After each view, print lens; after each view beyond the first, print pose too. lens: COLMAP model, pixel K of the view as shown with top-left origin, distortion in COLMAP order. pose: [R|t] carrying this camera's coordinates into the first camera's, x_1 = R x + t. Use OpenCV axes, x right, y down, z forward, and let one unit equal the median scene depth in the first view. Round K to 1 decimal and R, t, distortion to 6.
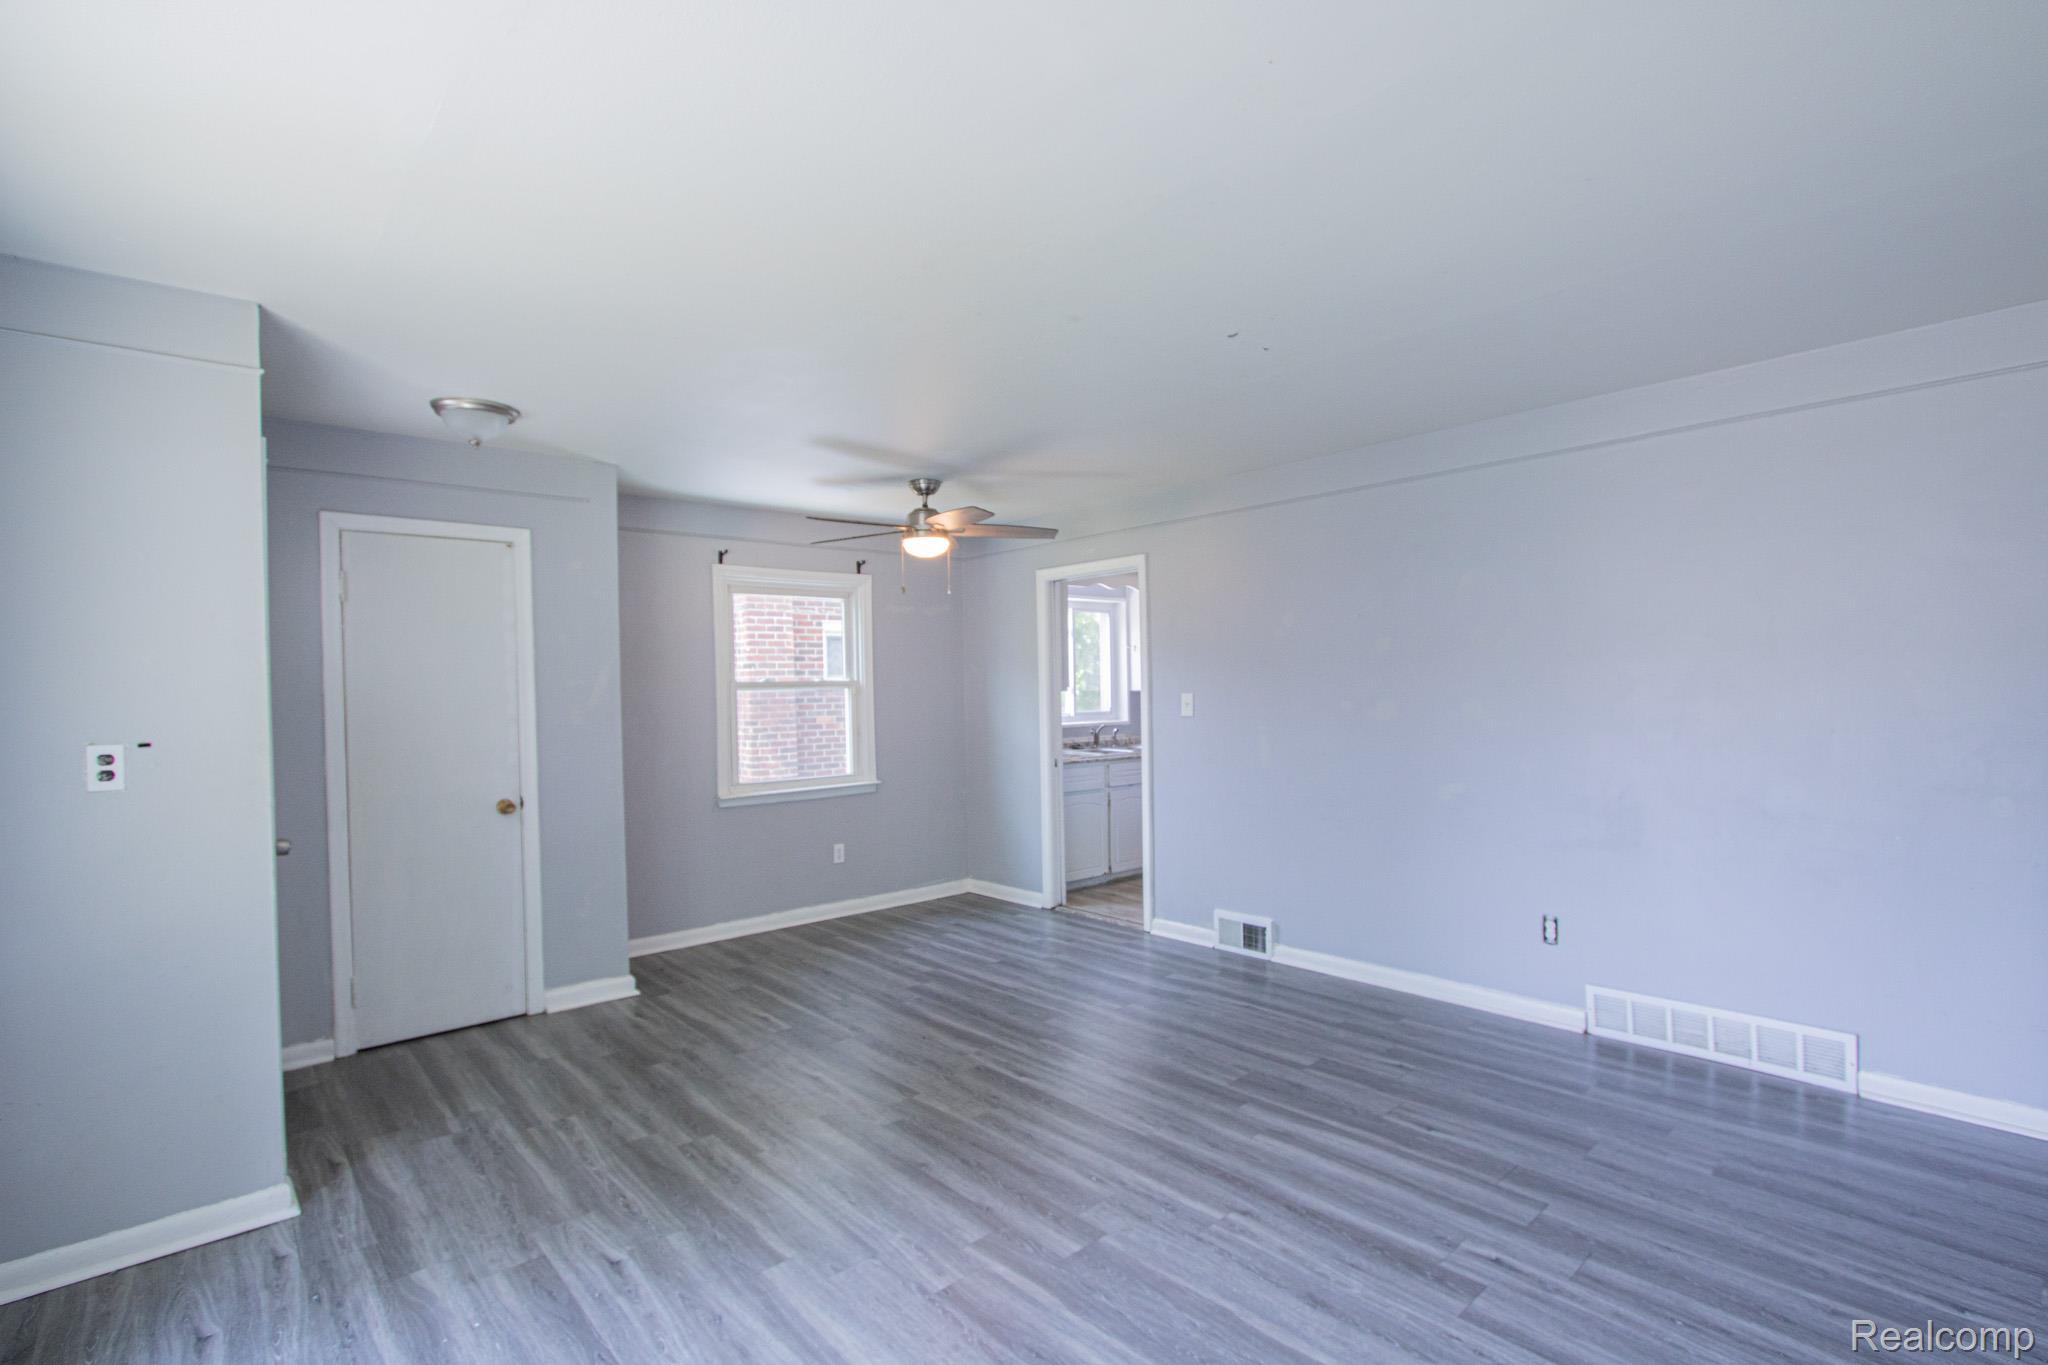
lens RADIAL K [[947.6, 0, 1040.1], [0, 947.6, 694.0], [0, 0, 1]] dist [-0.017075, 0.000639]
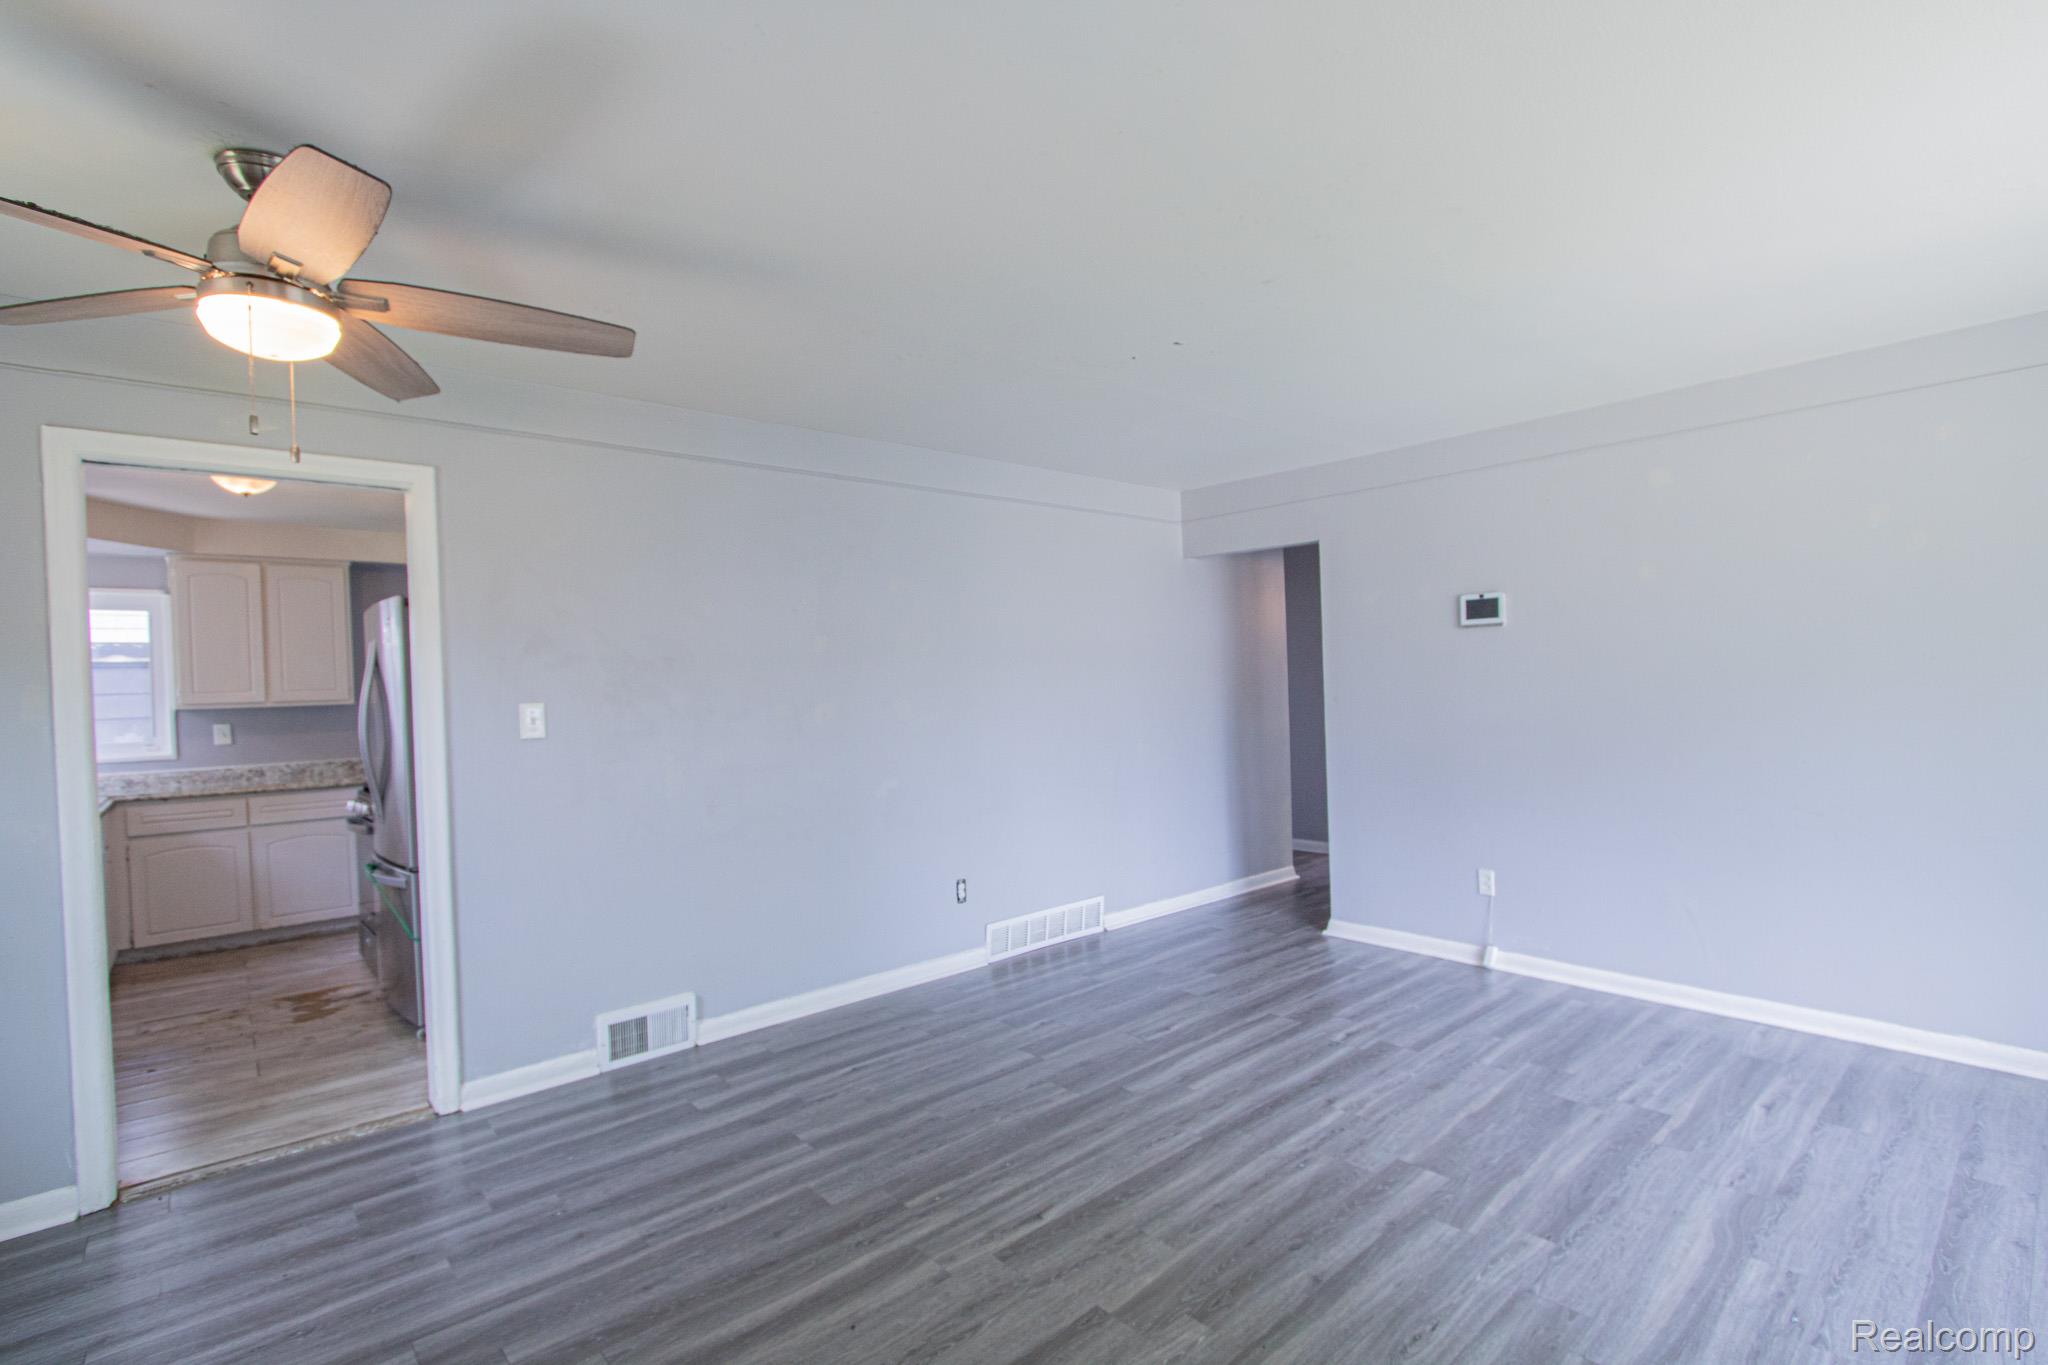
lens RADIAL K [[947.6, 0, 1040.1], [0, 947.6, 694.0], [0, 0, 1]] dist [-0.017075, 0.000639]
pose [[0.009019, 0.008399, 0.999924, -0.786389], [0.037612, 0.999254, -0.008733, 0.019233], [-0.999252, 0.037688, 0.008696, 1.054399]]
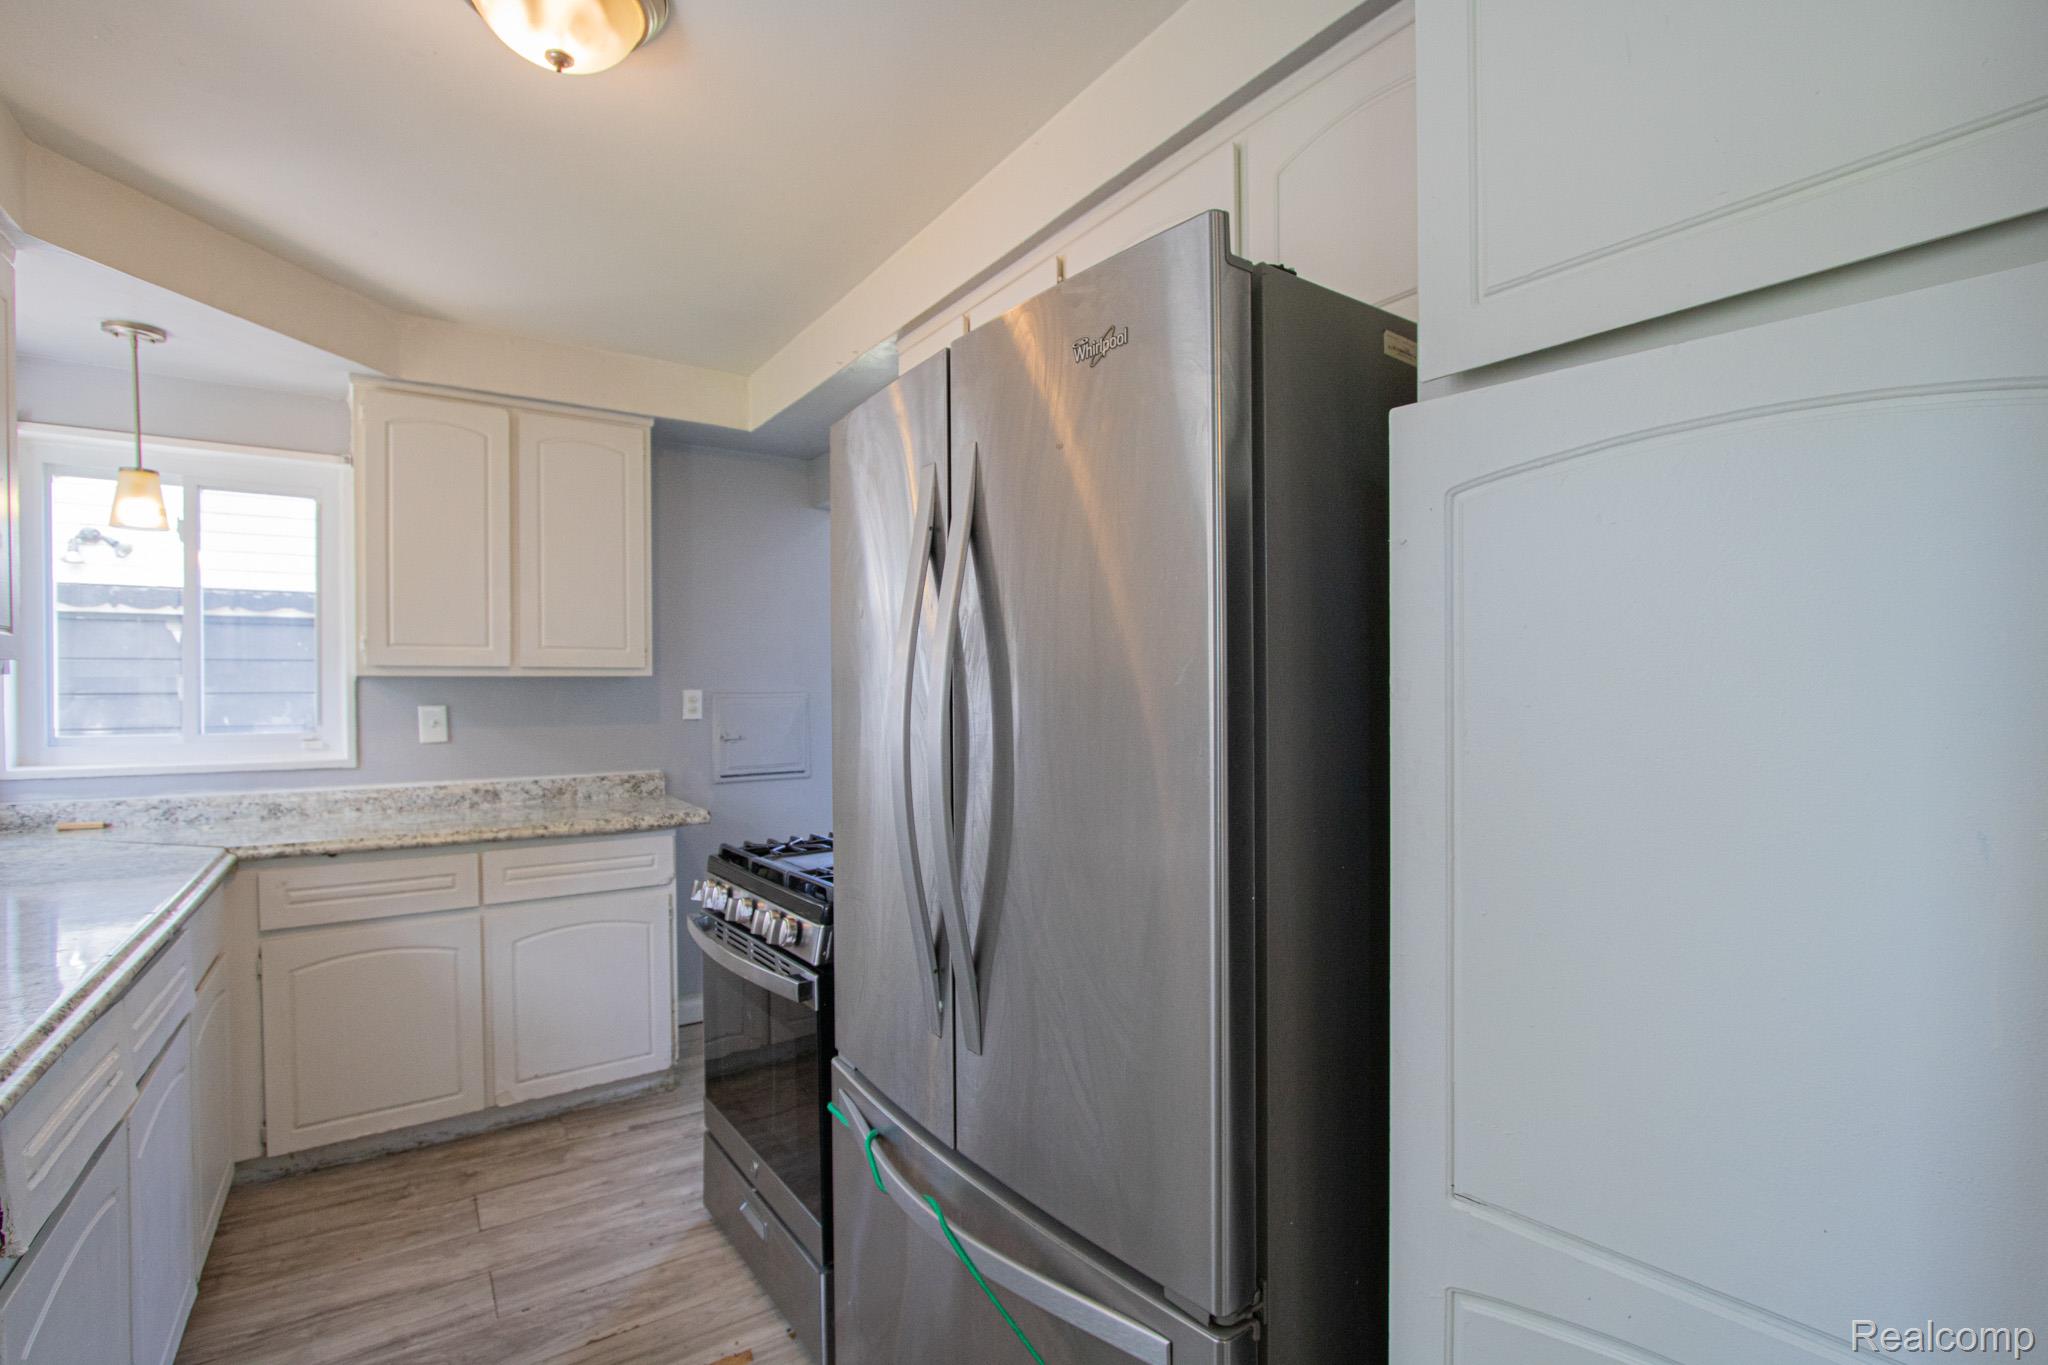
lens RADIAL K [[947.6, 0, 1040.1], [0, 947.6, 694.0], [0, 0, 1]] dist [-0.017075, 0.000639]
pose [[0.124668, 0.008914, 0.992158, 0.095252], [0.006478, 0.999931, -0.009798, 0.004265], [-0.992177, 0.007649, 0.124601, 1.886858]]
